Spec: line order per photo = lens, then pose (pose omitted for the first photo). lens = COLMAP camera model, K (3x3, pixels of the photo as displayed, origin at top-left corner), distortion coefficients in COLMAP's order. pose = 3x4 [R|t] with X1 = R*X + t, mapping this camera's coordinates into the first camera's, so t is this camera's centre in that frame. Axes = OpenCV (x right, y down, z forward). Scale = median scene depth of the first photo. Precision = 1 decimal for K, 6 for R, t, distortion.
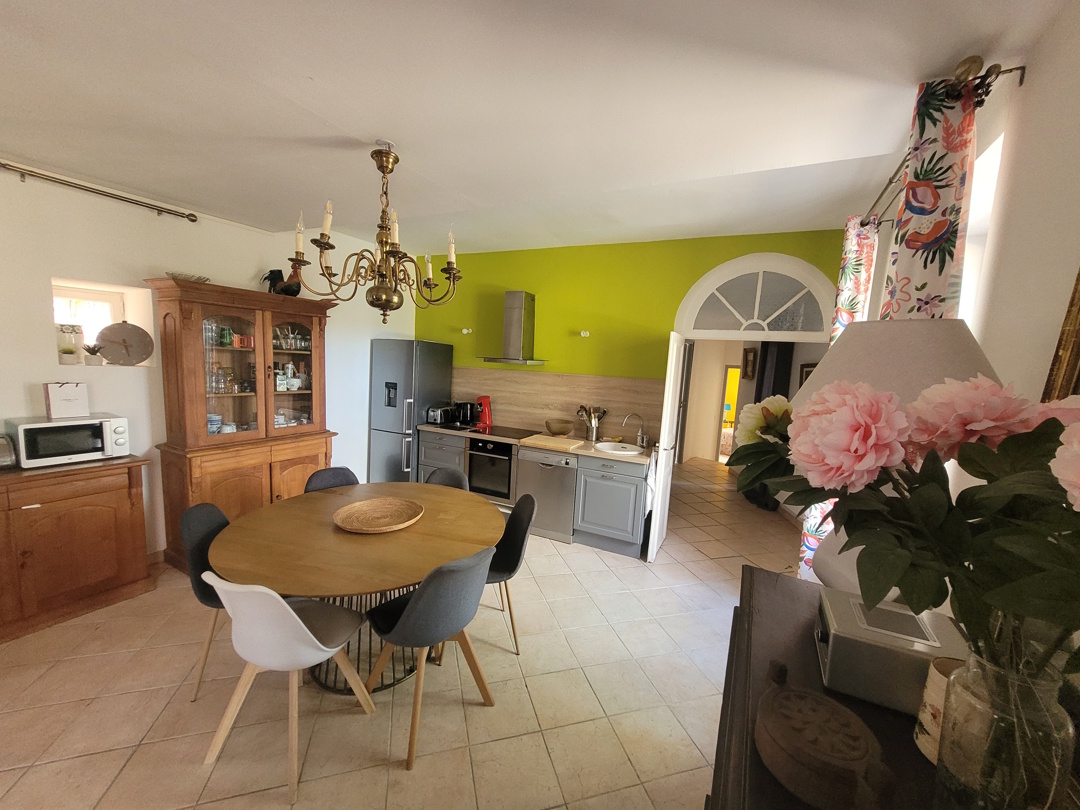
lens RADIAL K [[424.2, 0, 540.5], [0, 424.2, 406.1], [0, 0, 1]] dist [0.003404, -0.000253]
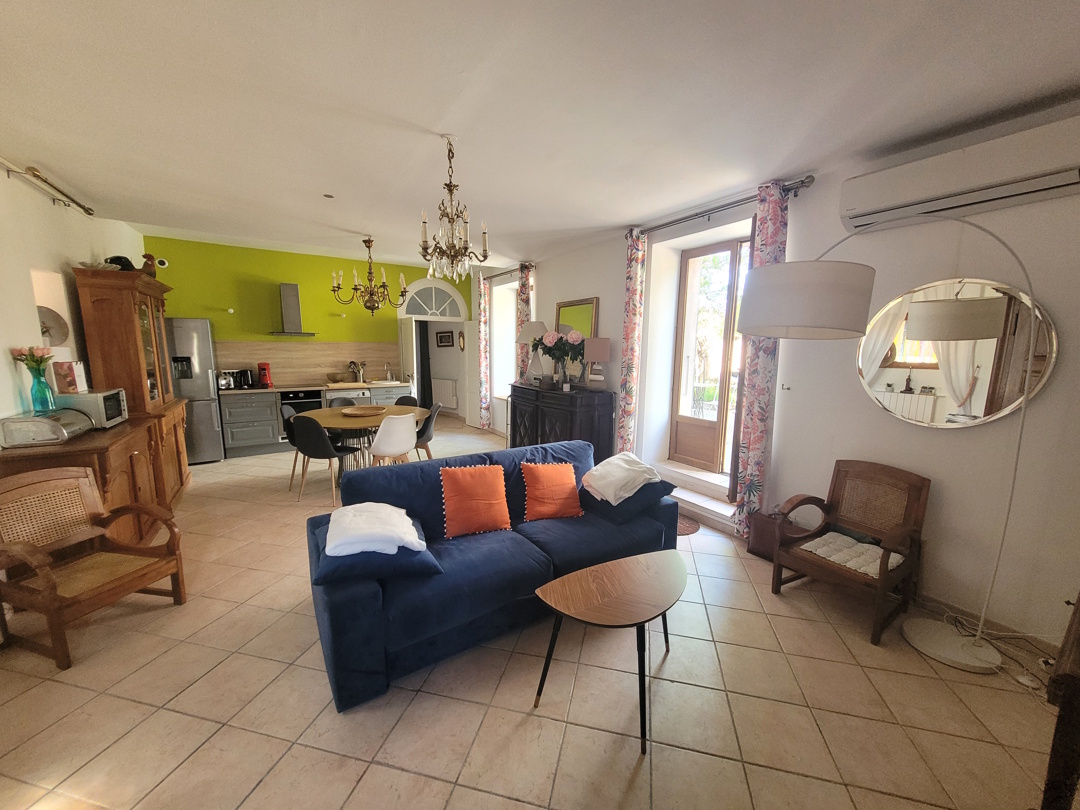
lens RADIAL K [[424.2, 0, 539.7], [0, 424.2, 408.1], [0, 0, 1]] dist [0.003404, -0.000253]
pose [[0.499757, -0.175000, 0.848303, -0.939210], [0.113525, 0.984163, 0.136147, 0.035128], [-0.858694, 0.028263, 0.511709, -0.423104]]
